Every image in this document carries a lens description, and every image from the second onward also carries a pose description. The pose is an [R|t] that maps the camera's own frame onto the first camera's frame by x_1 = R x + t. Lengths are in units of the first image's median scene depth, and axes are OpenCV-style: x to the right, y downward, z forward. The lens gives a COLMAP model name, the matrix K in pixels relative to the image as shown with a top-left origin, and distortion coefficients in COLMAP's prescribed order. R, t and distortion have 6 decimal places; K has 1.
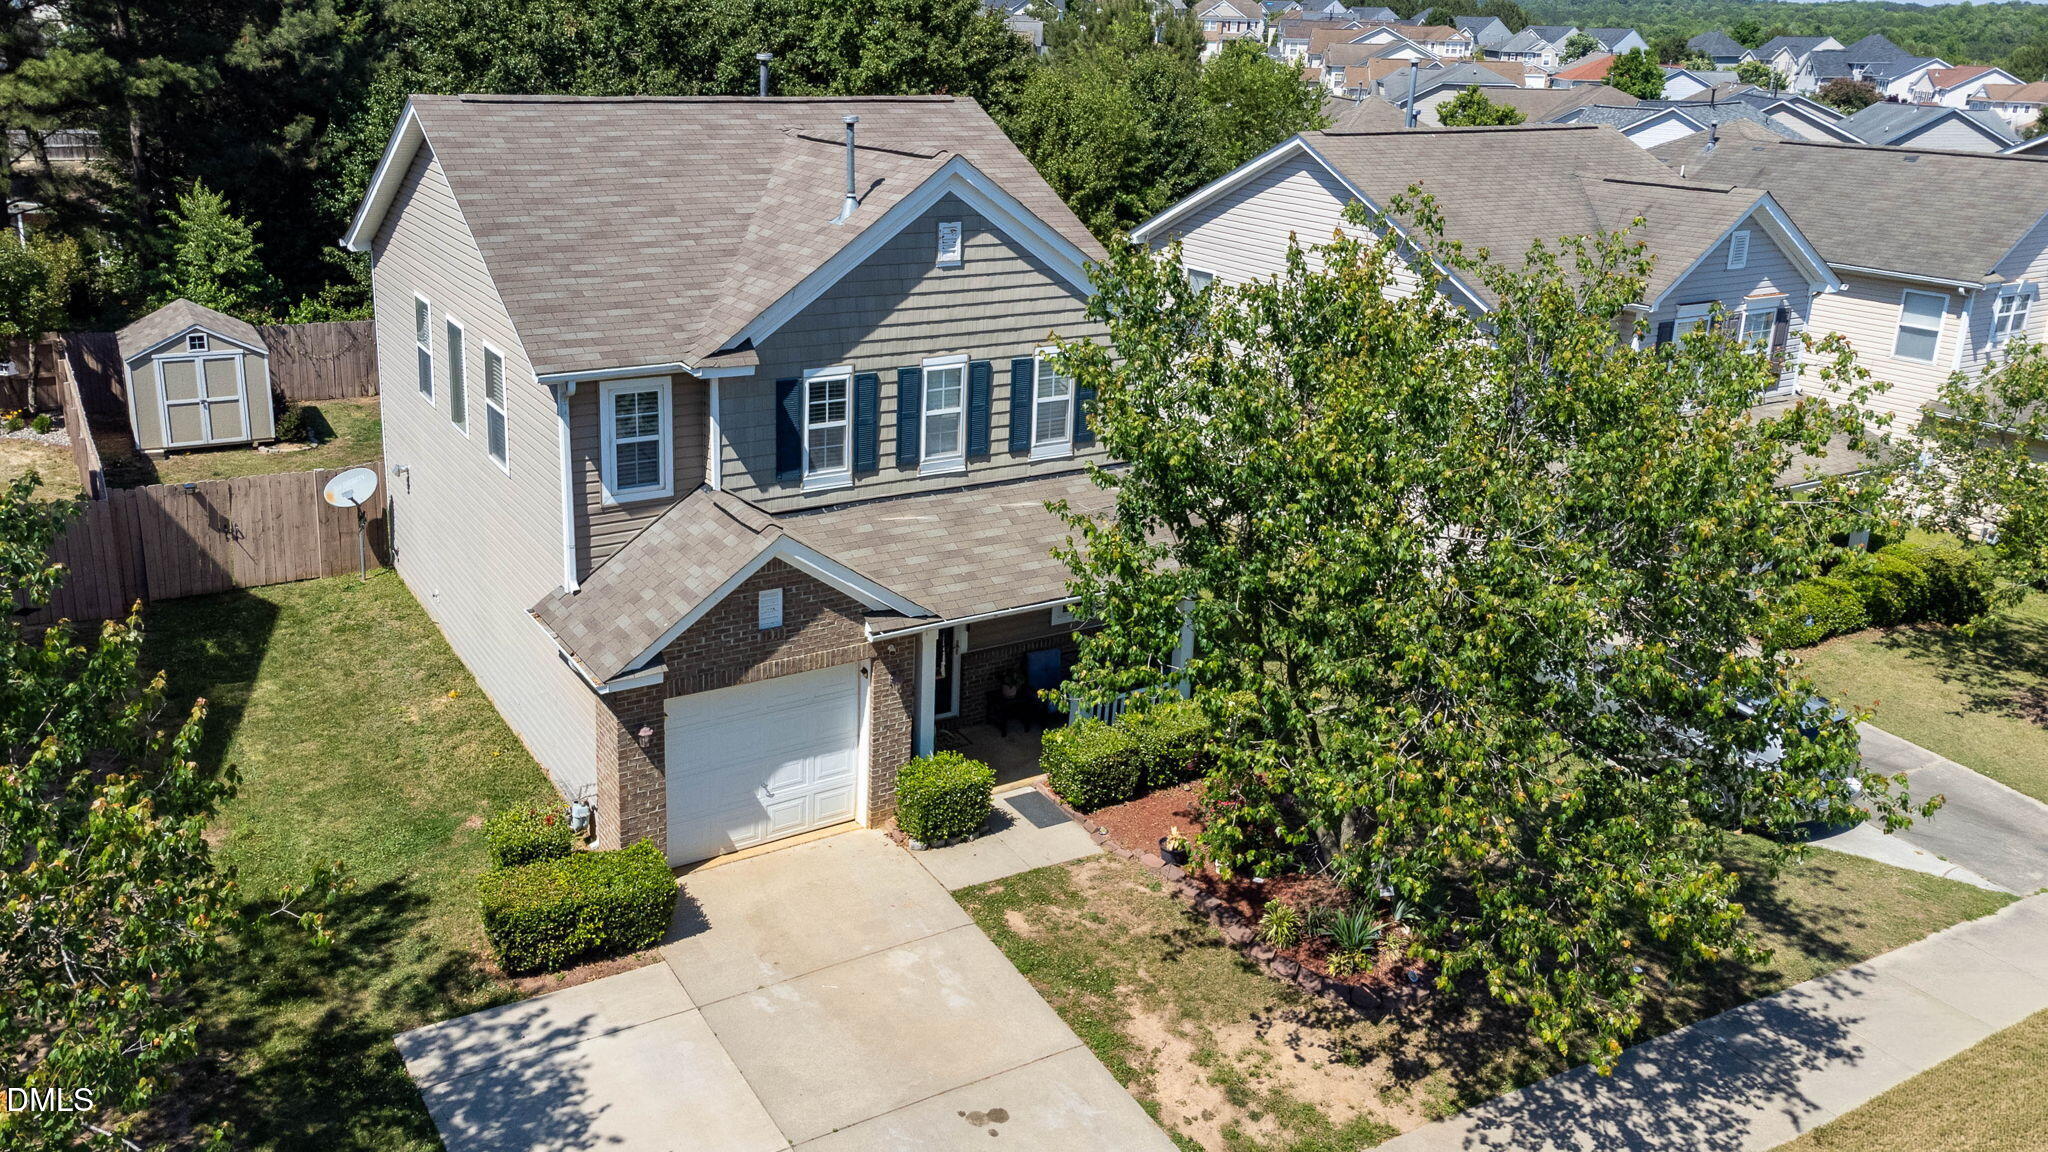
lens RADIAL K [[1676.2, 0, 970.7], [0, 1676.2, 467.2], [0, 0, 1]] dist [0.076238, 0.001849]
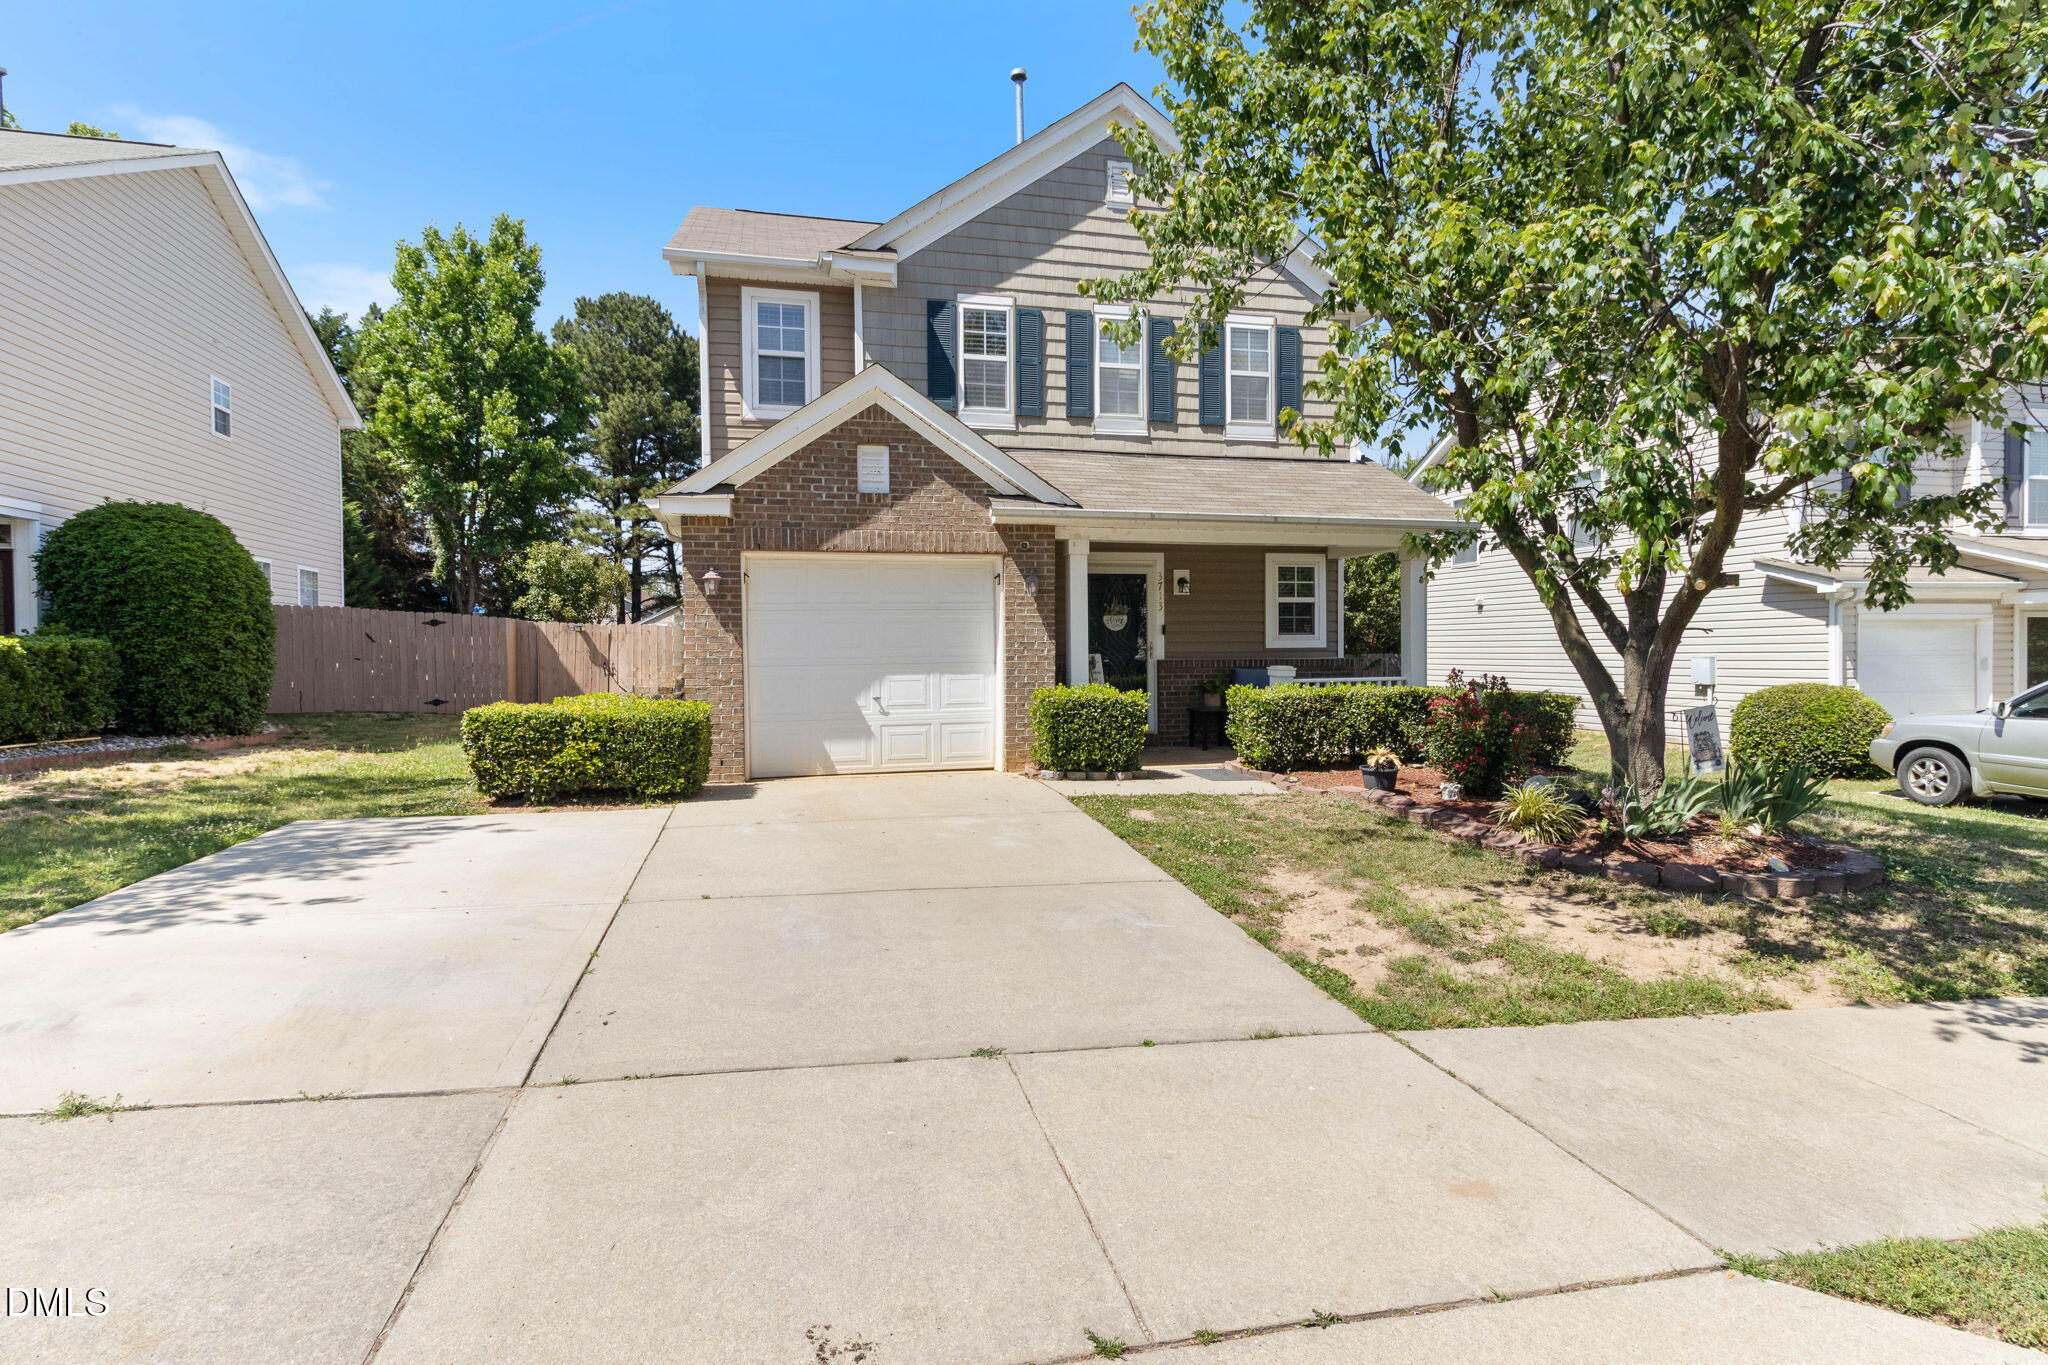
lens RADIAL K [[1094.6, 0, 1002.3], [0, 1094.6, 660.4], [0, 0, 1]] dist [0.019259, -0.000154]
pose [[0.952189, -0.034643, -0.303538, 0.108725], [-0.044301, 0.967391, -0.249382, 0.301626], [0.302279, 0.250906, 0.919605, 0.484831]]
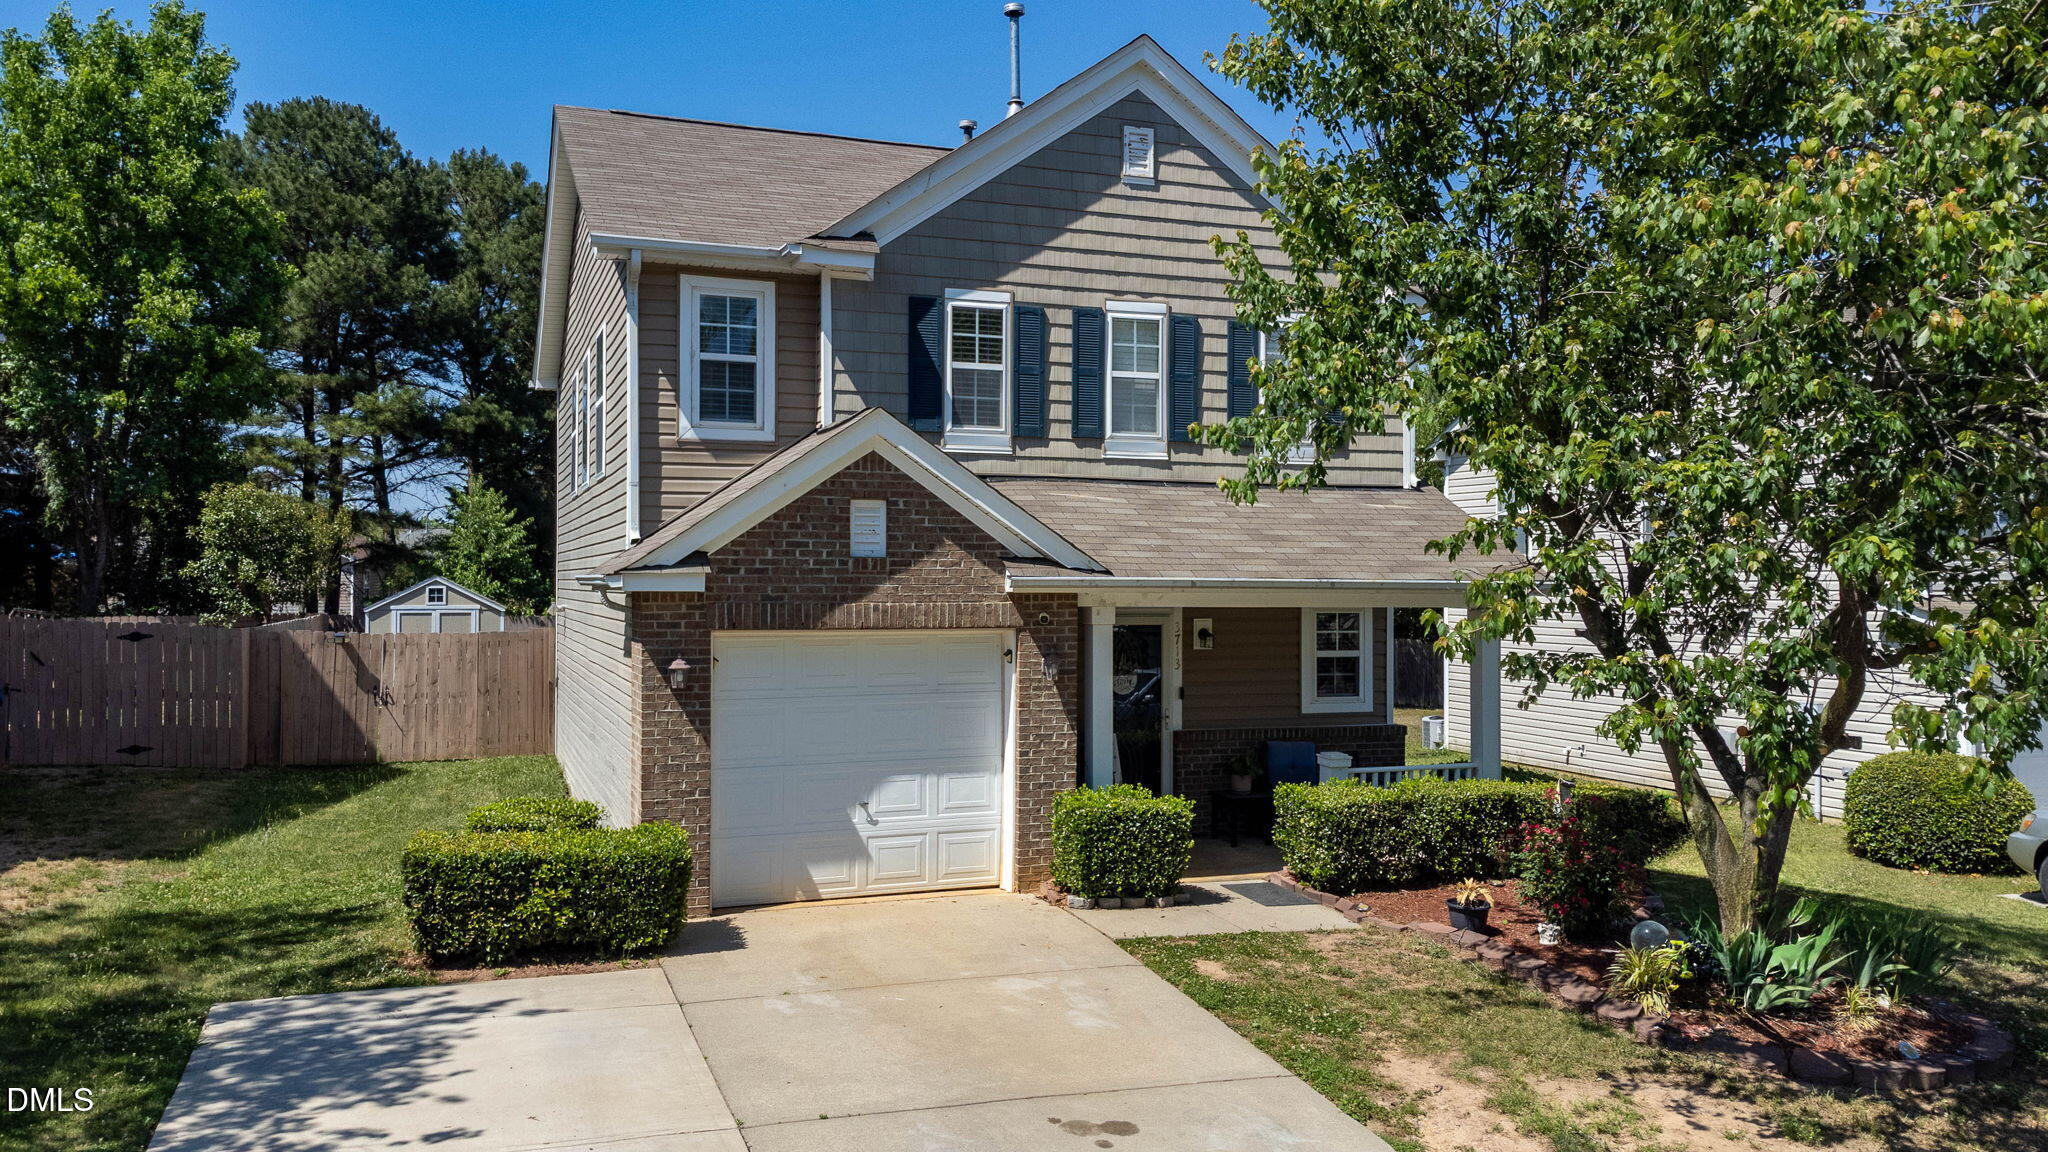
lens RADIAL K [[1612.3, 0, 993.2], [0, 1612.3, 537.8], [0, 0, 1]] dist [0.070397, 0.000512]
pose [[0.980497, -0.029192, -0.194351, 0.065647], [-0.028061, 0.957979, -0.285462, 0.268913], [0.194518, 0.285348, 0.938477, 0.331652]]
